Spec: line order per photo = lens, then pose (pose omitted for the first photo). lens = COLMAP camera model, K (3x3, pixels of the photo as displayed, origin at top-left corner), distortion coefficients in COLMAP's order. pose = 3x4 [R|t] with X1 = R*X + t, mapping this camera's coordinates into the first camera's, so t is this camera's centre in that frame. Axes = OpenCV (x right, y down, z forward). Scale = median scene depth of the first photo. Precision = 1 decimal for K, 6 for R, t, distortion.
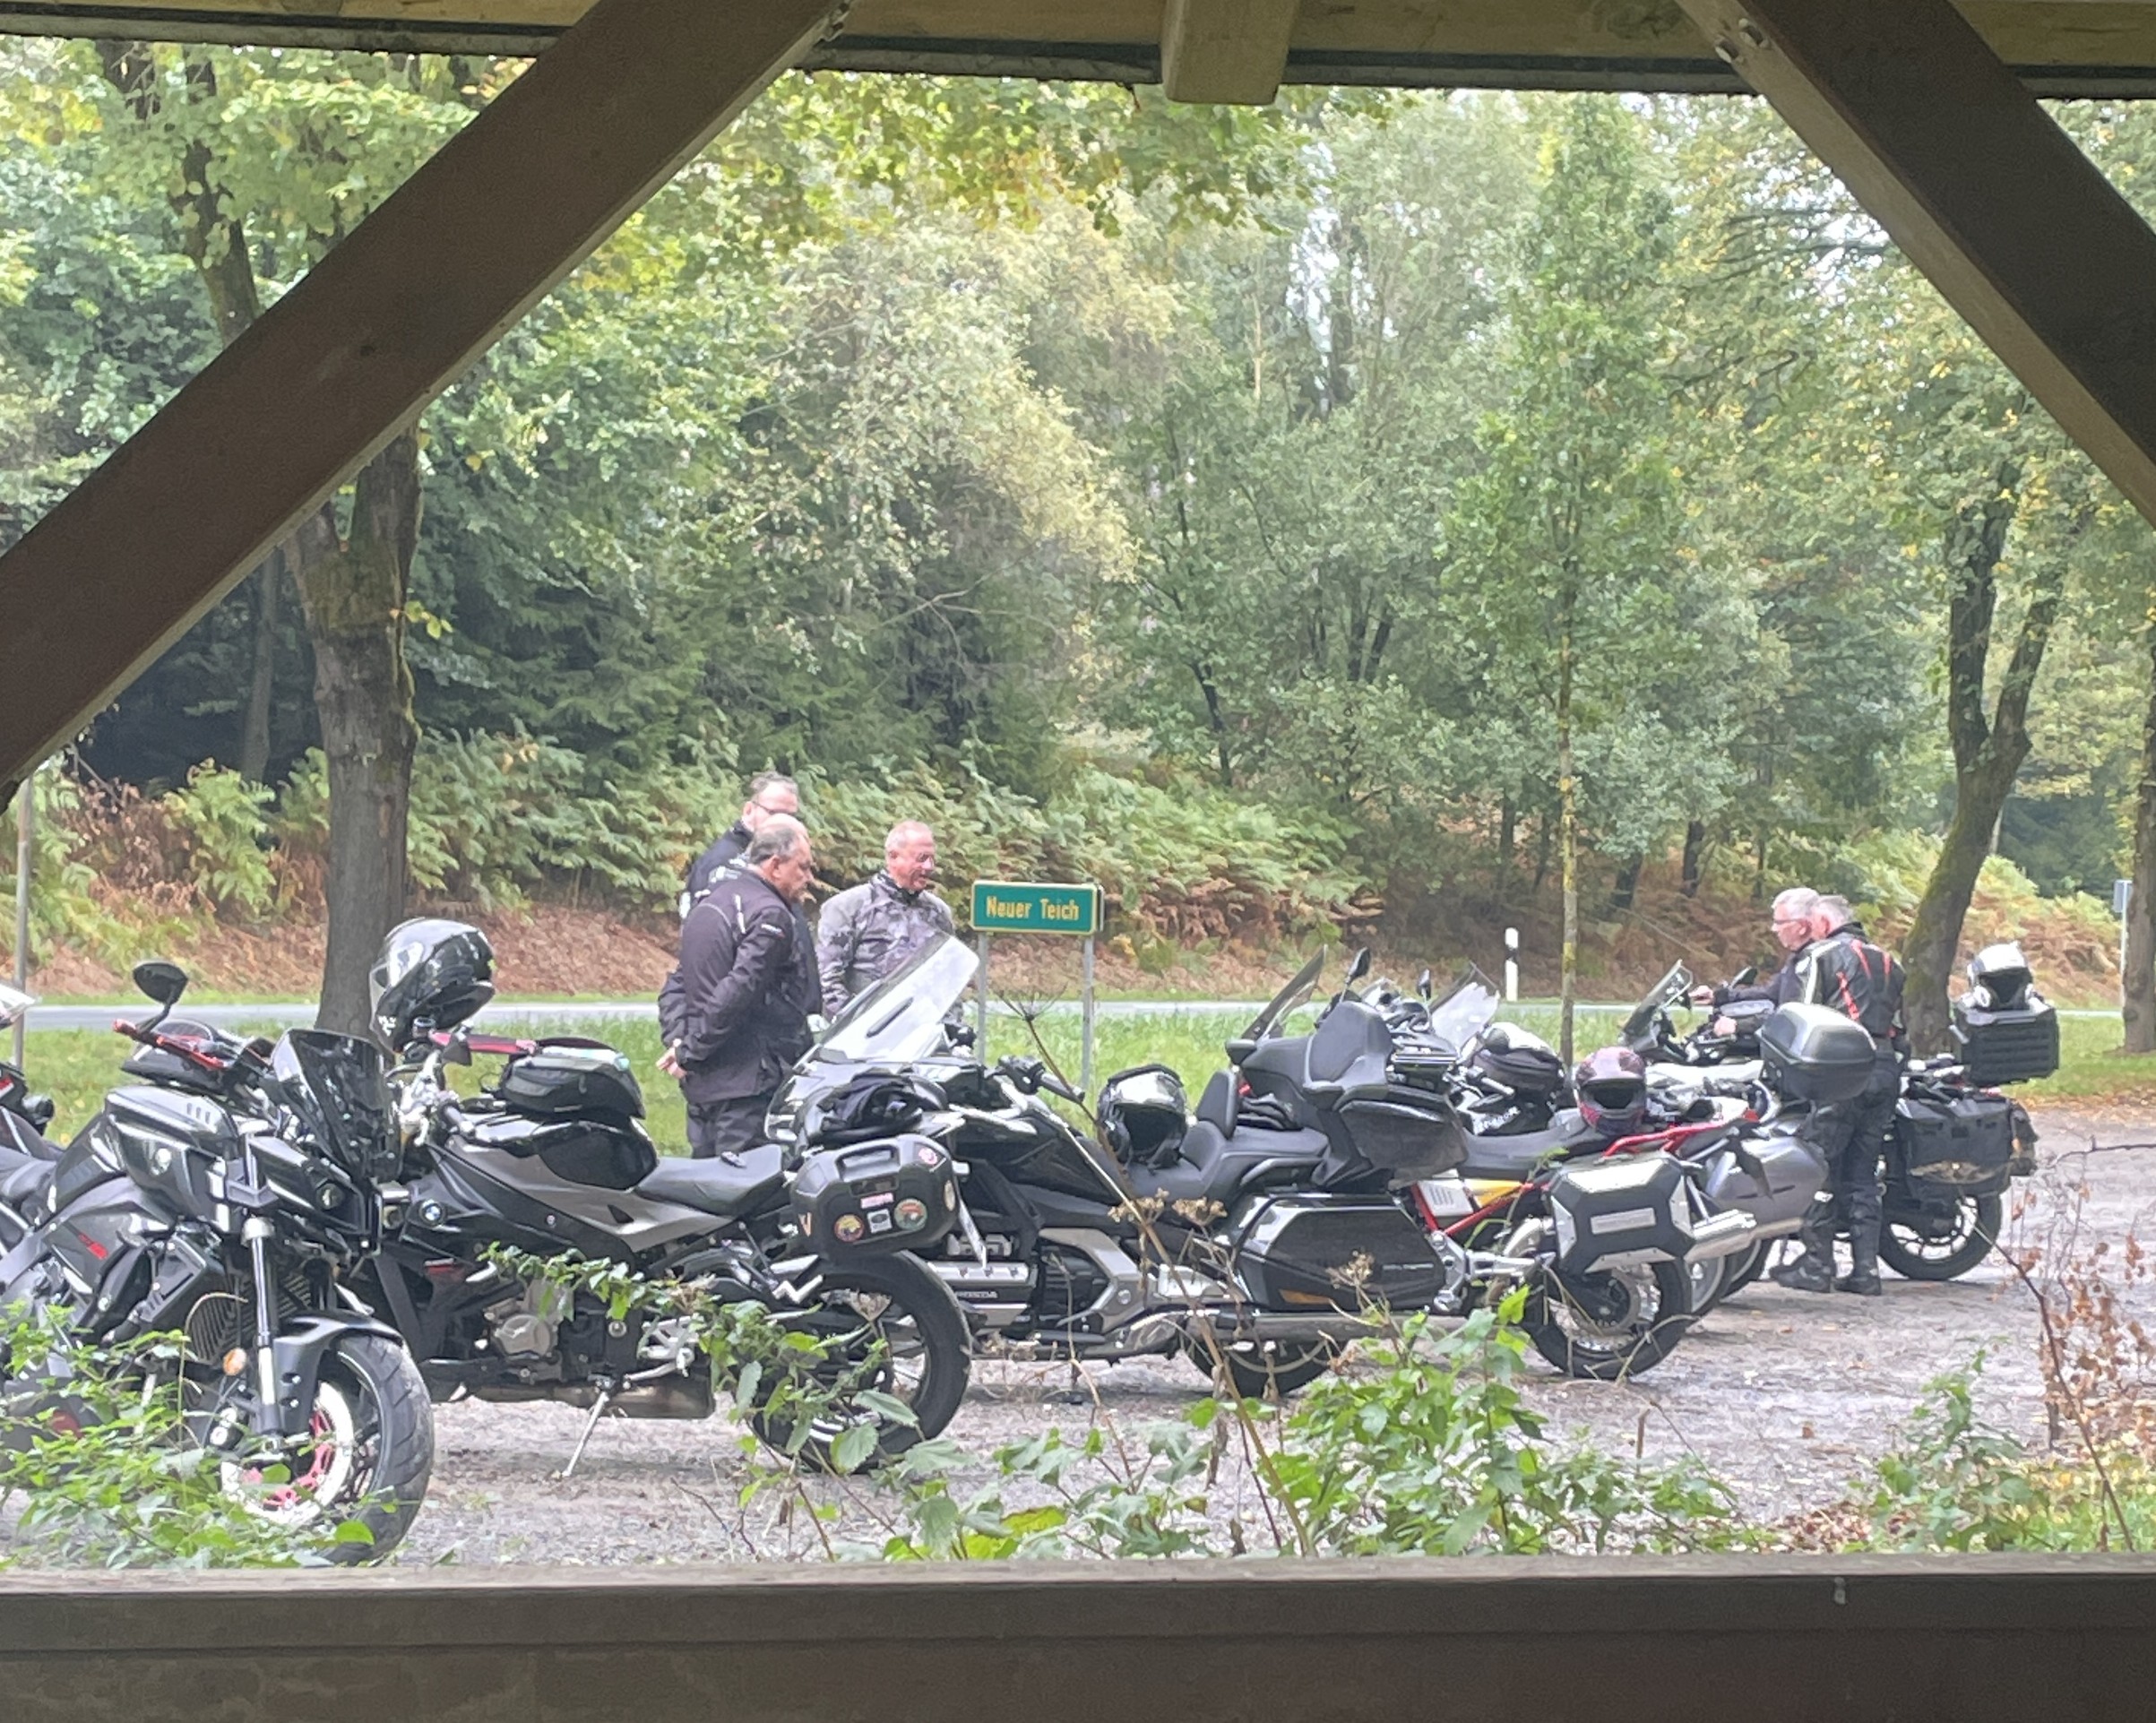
lens RADIAL K [[3084.0, 0, 1029.6], [0, 3084.0, 1033.5], [0, 0, 1]] dist [0.054916, 0.000000]
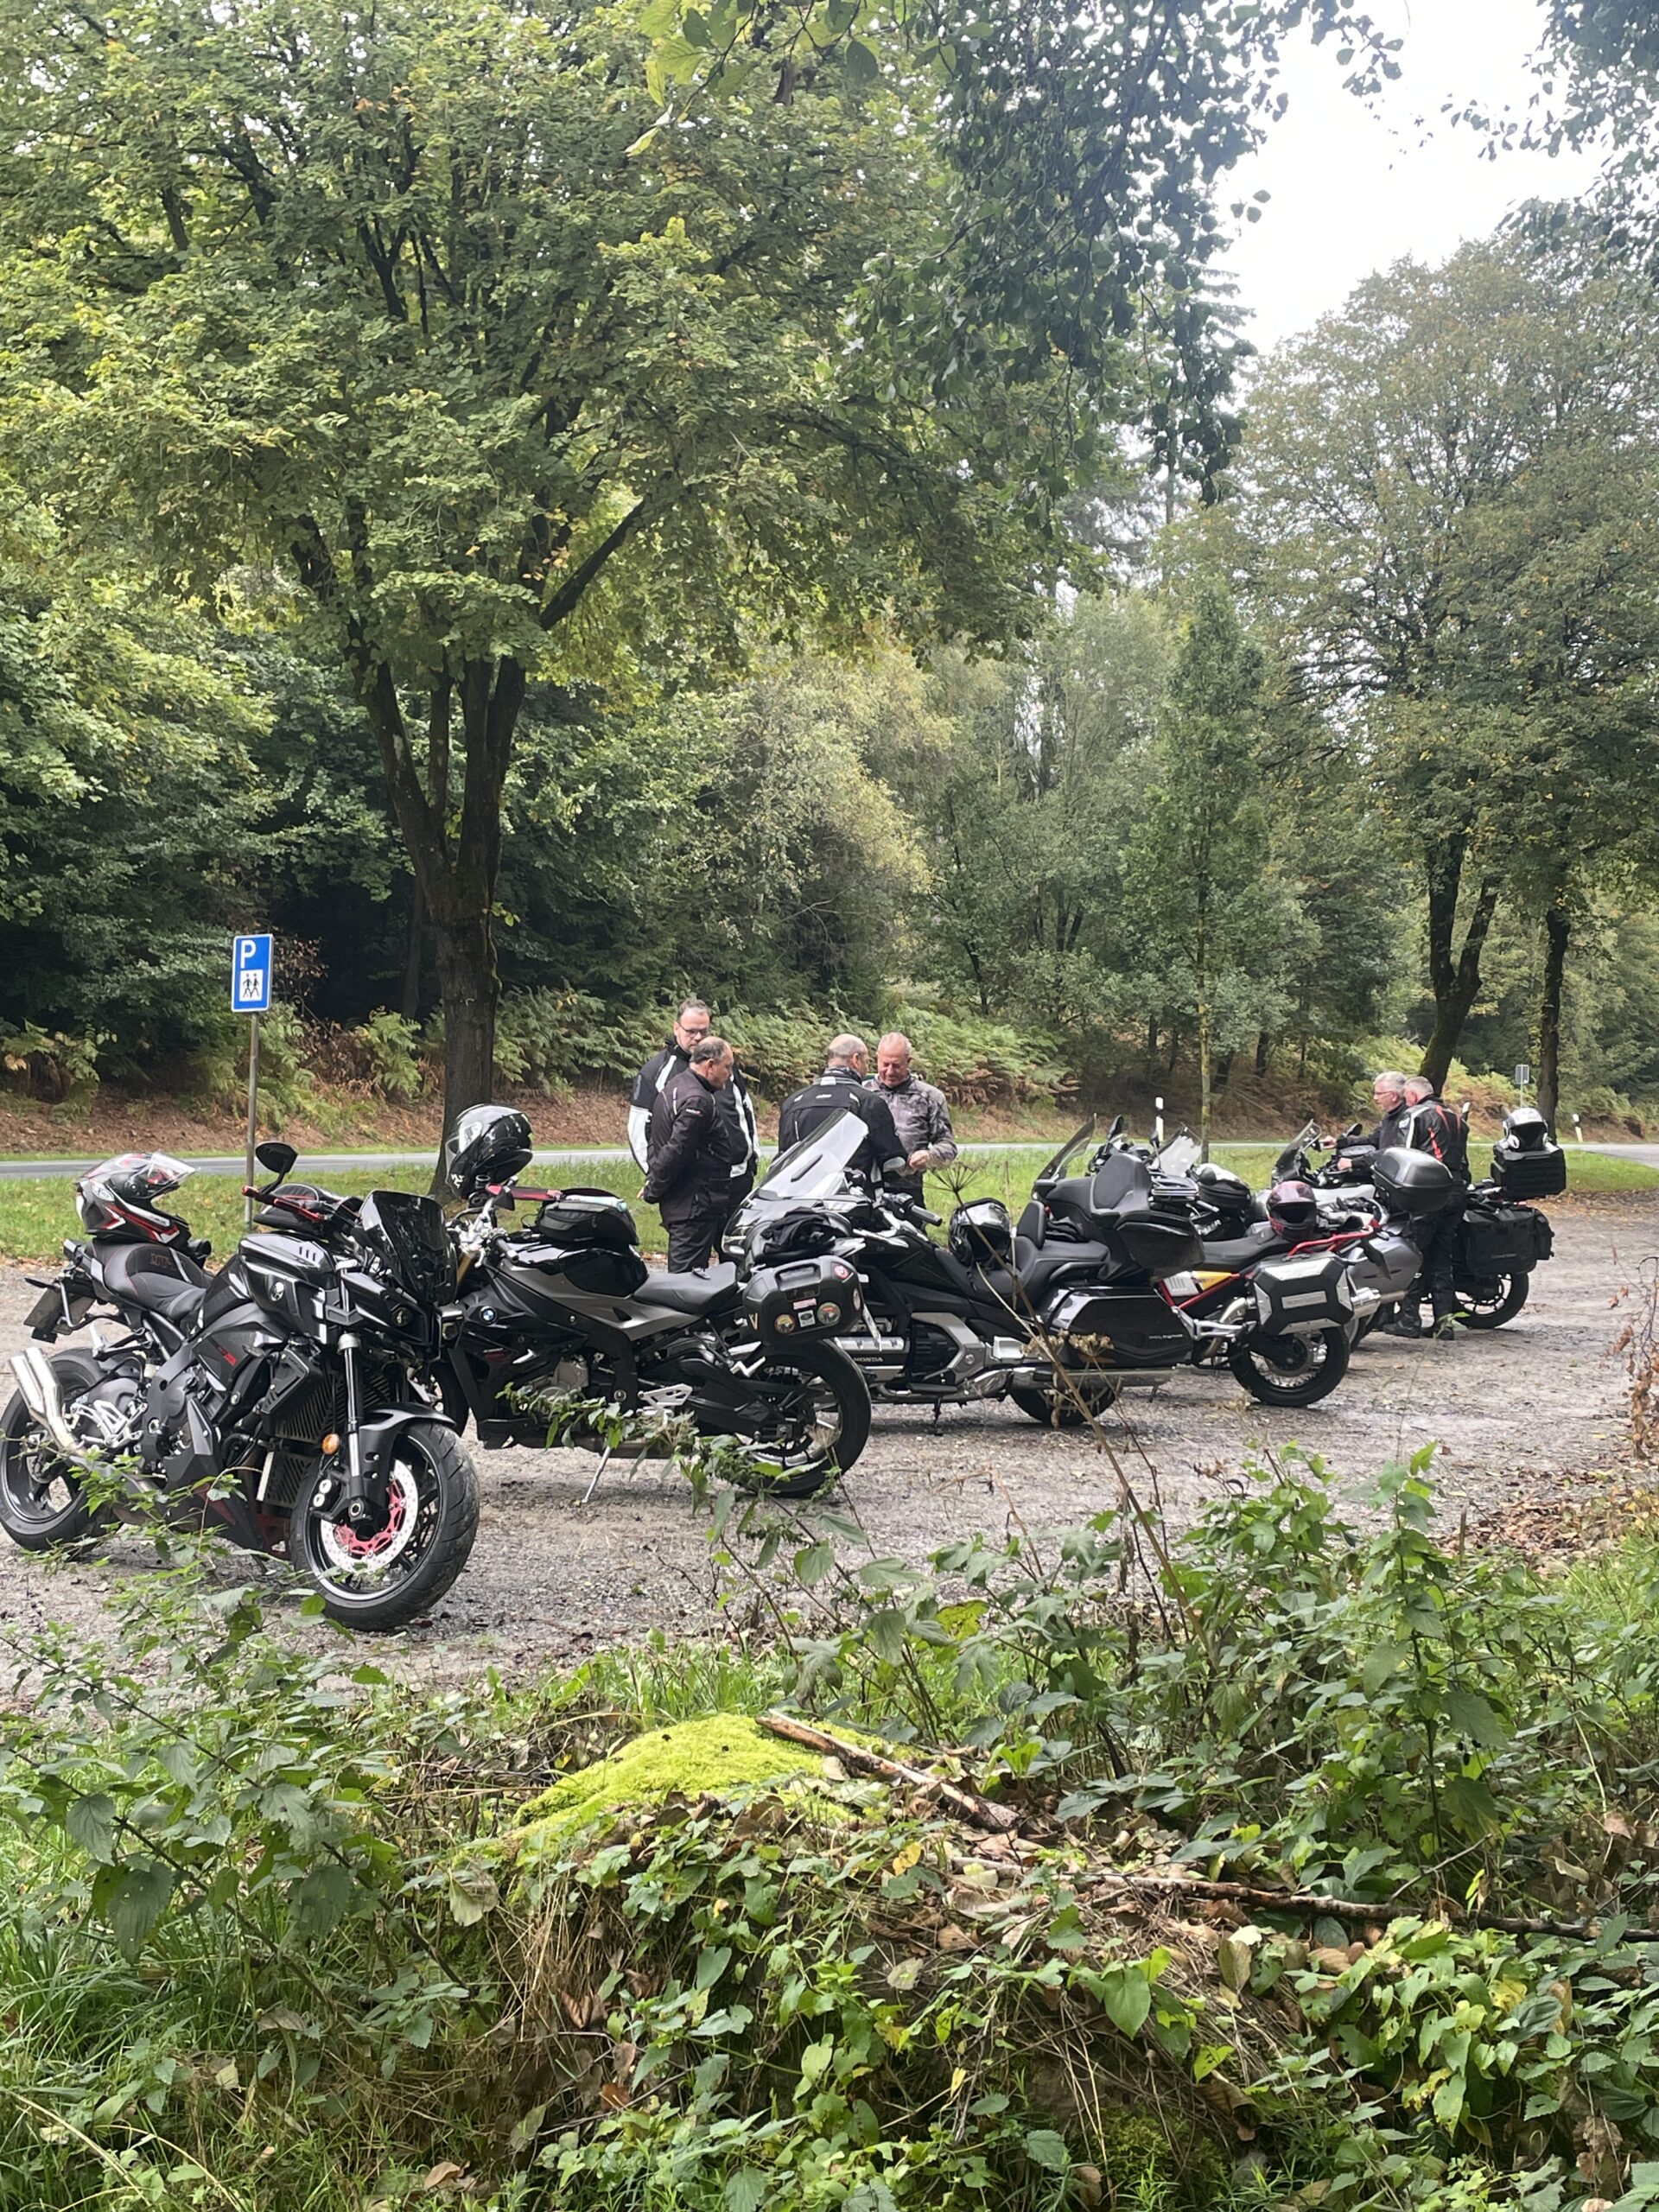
lens RADIAL K [[2643.5, 0, 829.4], [0, 2643.5, 1101.7], [0, 0, 1]] dist [0.041194, 0.000000]
pose [[0.998707, -0.011279, -0.049564, 0.038282], [0.009324, 0.999176, -0.039512, 0.018051], [0.049969, 0.038999, 0.997989, -0.338824]]
